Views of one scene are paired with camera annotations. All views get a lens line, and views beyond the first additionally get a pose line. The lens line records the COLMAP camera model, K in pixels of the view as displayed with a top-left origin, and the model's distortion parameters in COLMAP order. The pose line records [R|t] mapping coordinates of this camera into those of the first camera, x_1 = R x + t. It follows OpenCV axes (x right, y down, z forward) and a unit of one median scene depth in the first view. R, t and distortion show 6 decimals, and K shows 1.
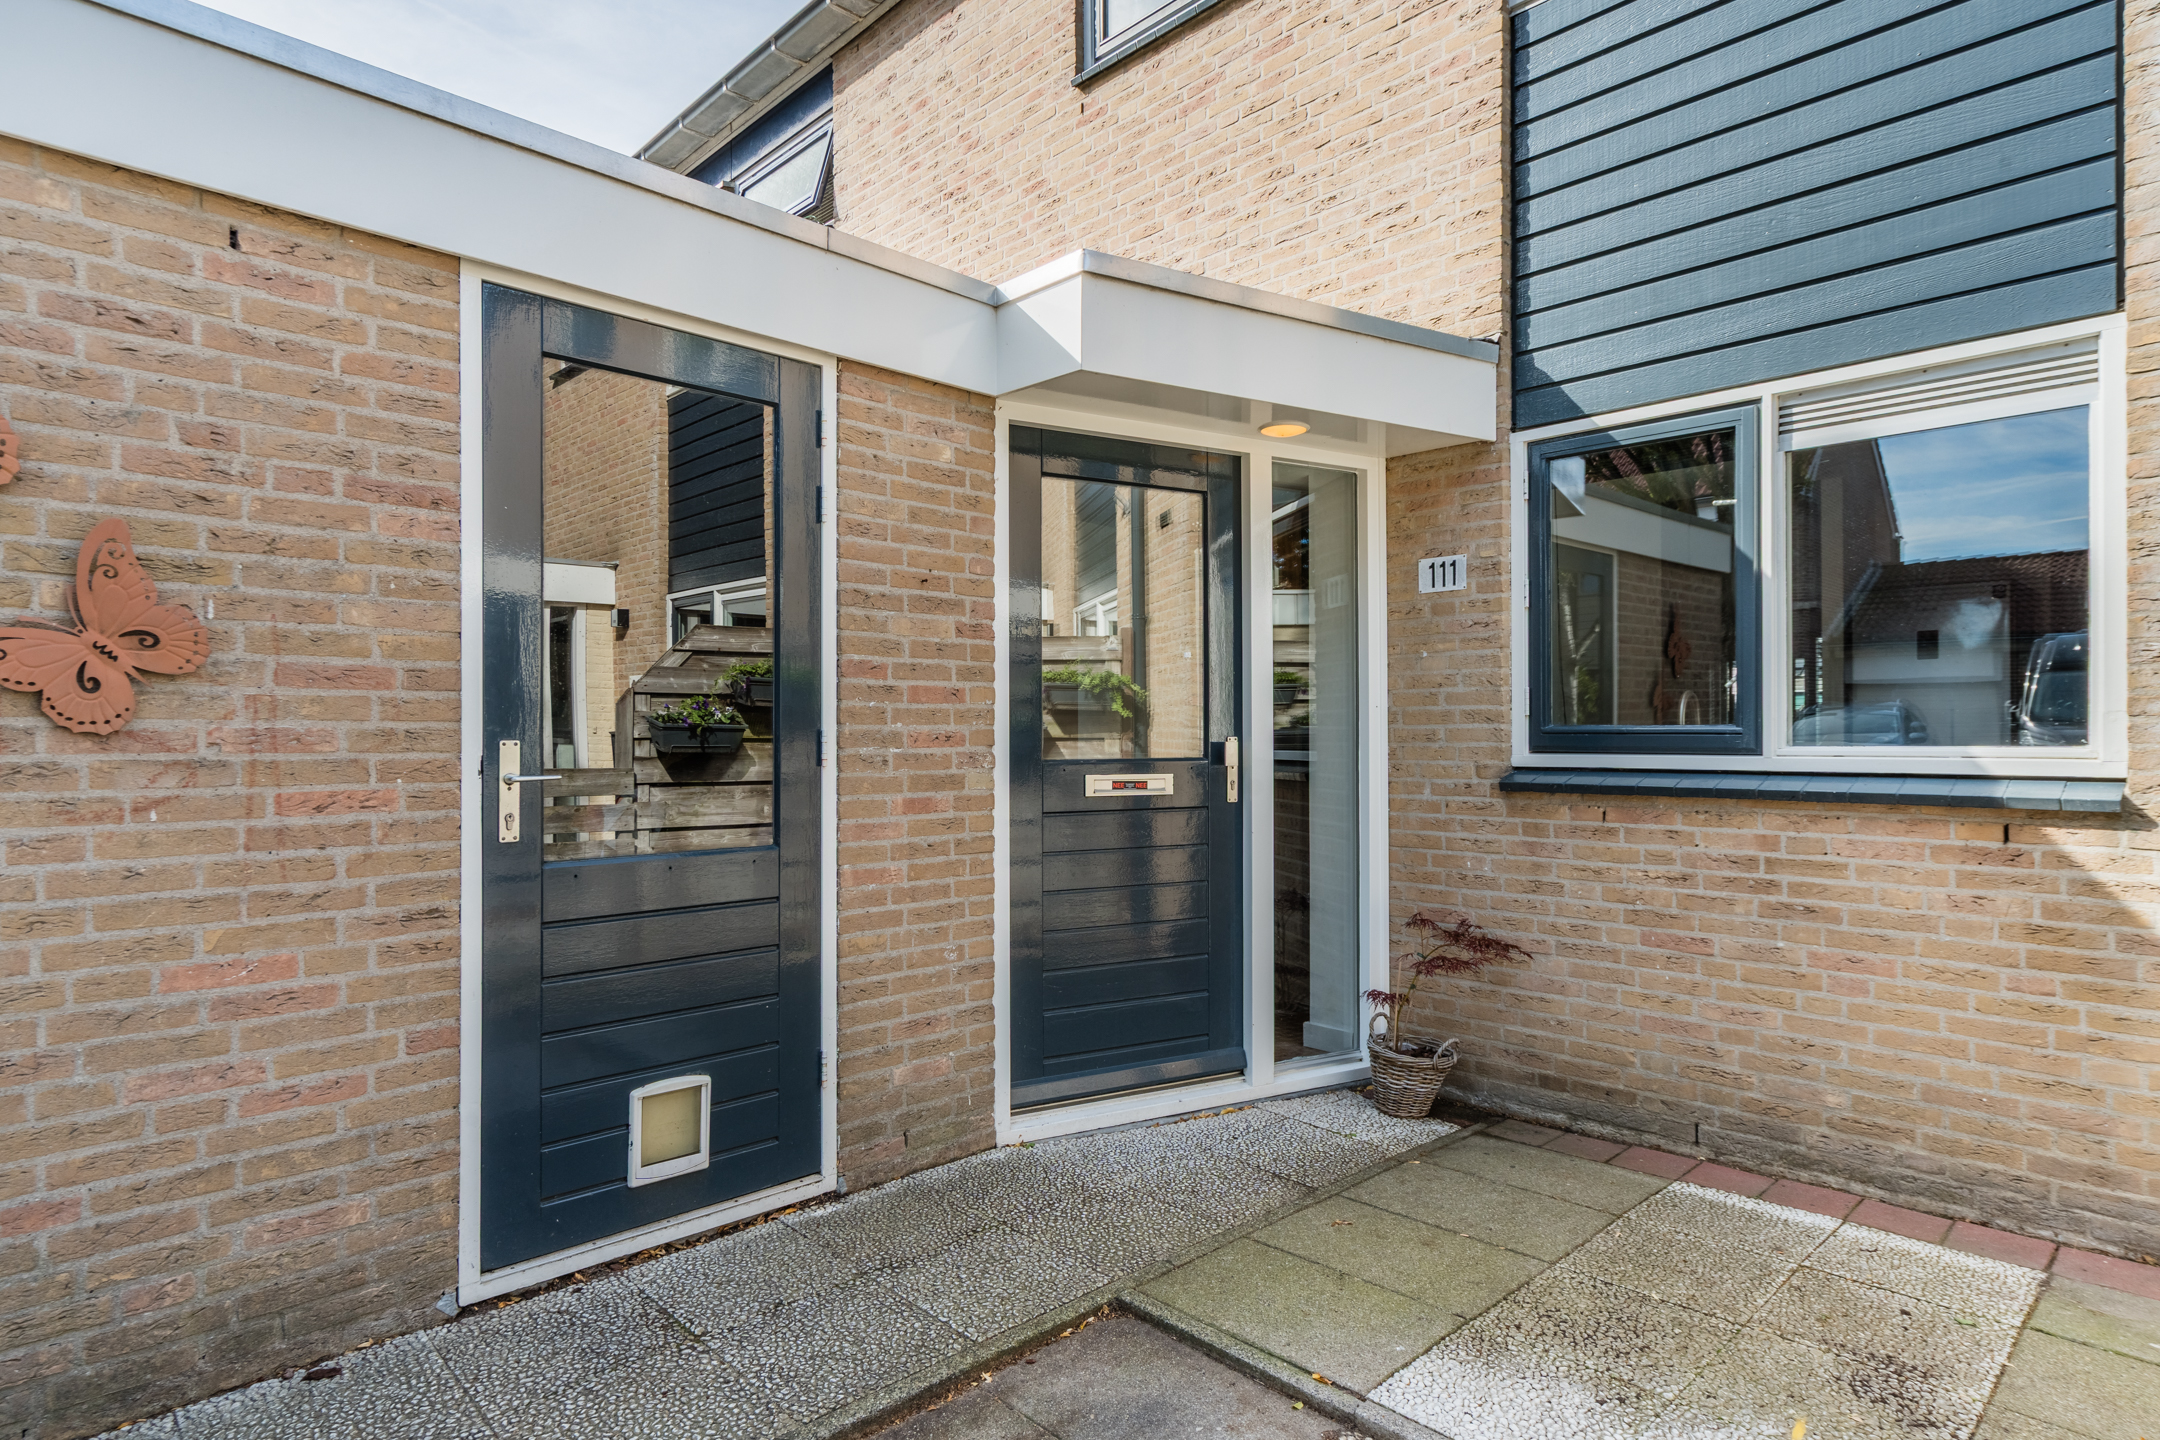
lens RADIAL K [[1169.9, 0, 1088.9], [0, 1169.9, 734.6], [0, 0, 1]] dist [-0.004092, 0.001588]
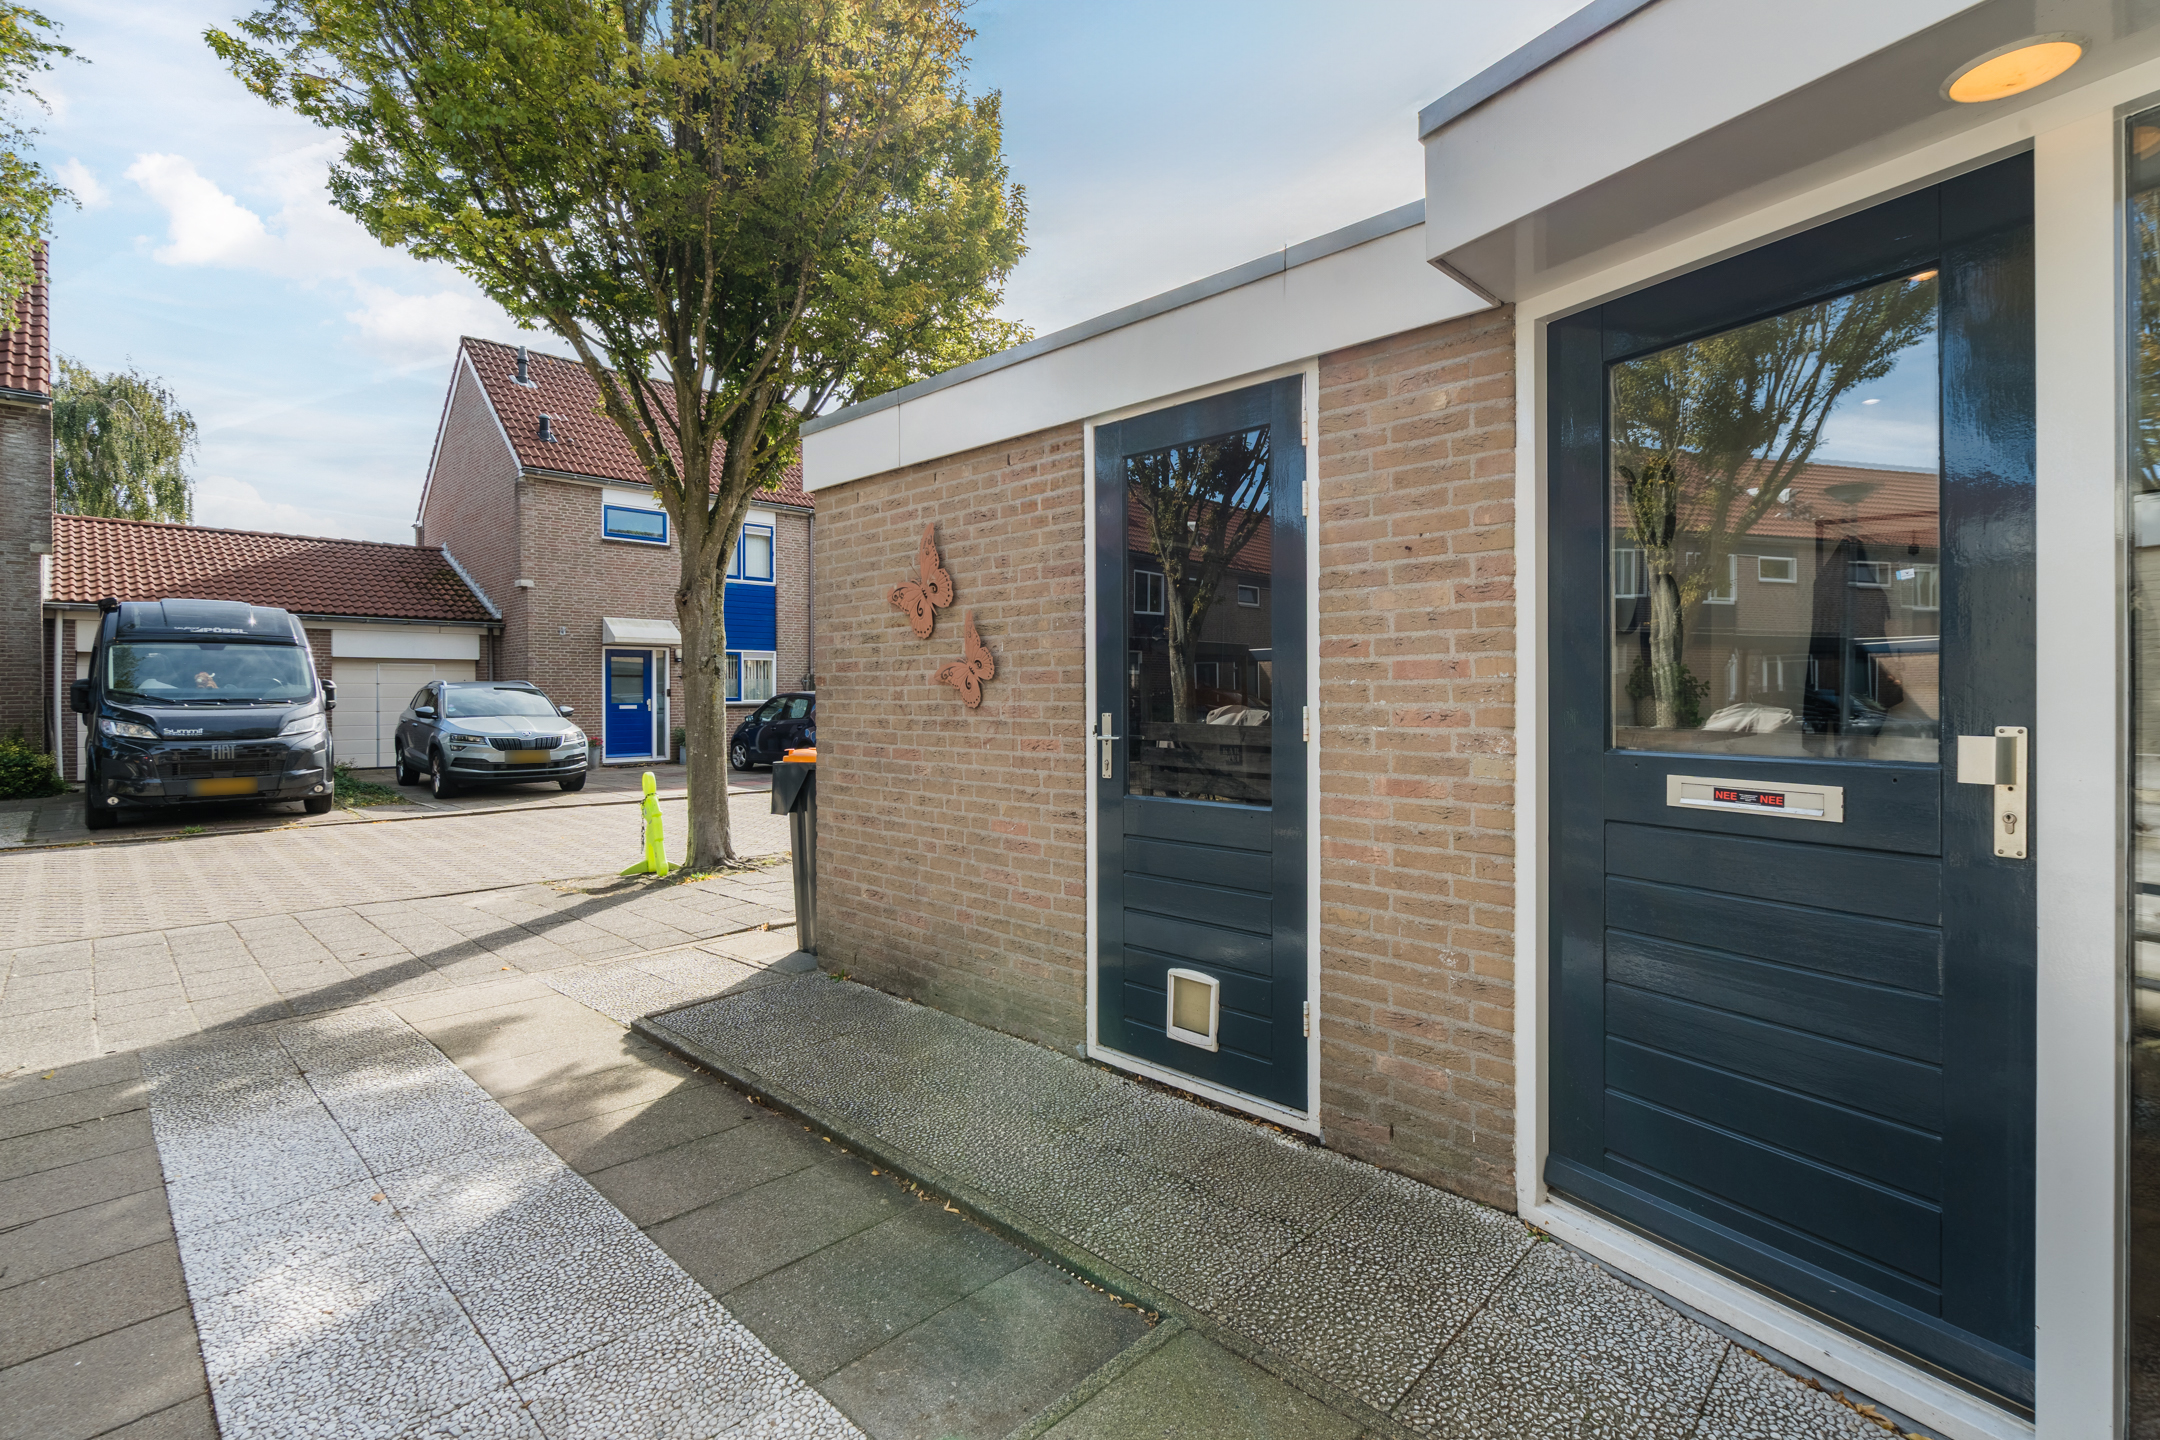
lens RADIAL K [[996.6, 0, 1082.0], [0, 996.6, 705.2], [0, 0, 1]] dist [0.000277, 0.001237]
pose [[0.021367, 0.008300, -0.999737, 0.640061], [0.001285, 0.999964, 0.008330, -0.012995], [0.999771, -0.001463, 0.021356, 0.712259]]
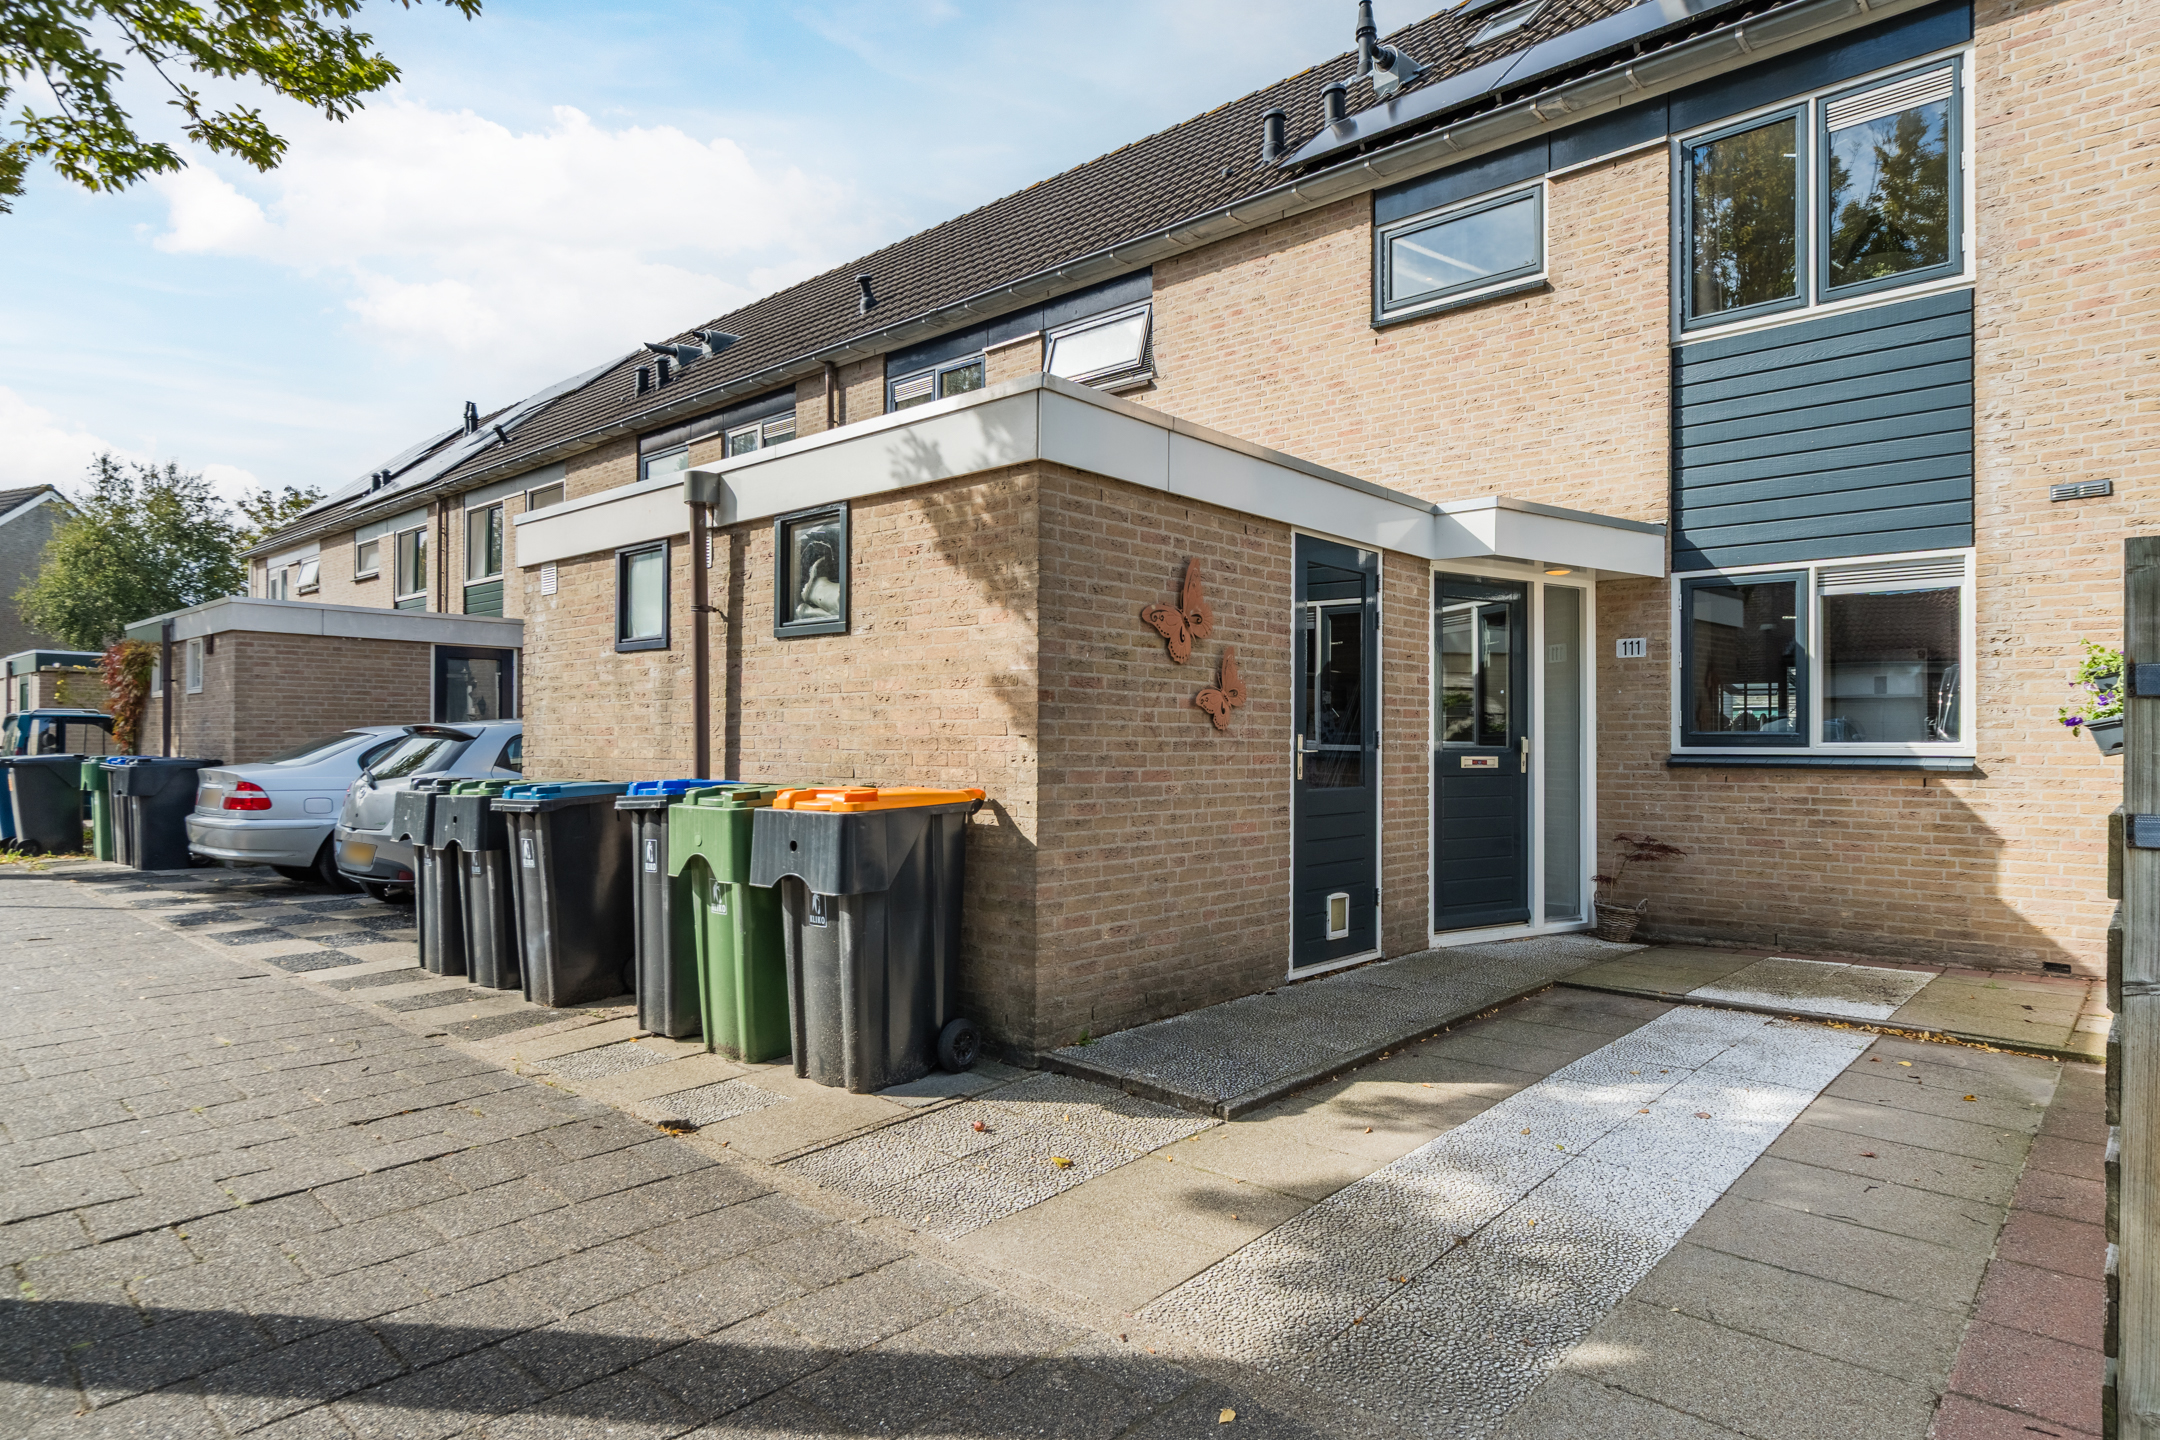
lens RADIAL K [[1228.4, 0, 1108.1], [0, 1228.4, 734.9], [0, 0, 1]] dist [-0.003802, -0.000859]
pose [[0.996939, 0.006126, 0.077942, -0.799640], [-0.005633, 0.999963, -0.006535, 0.017803], [-0.077979, 0.006076, 0.996936, -1.018868]]
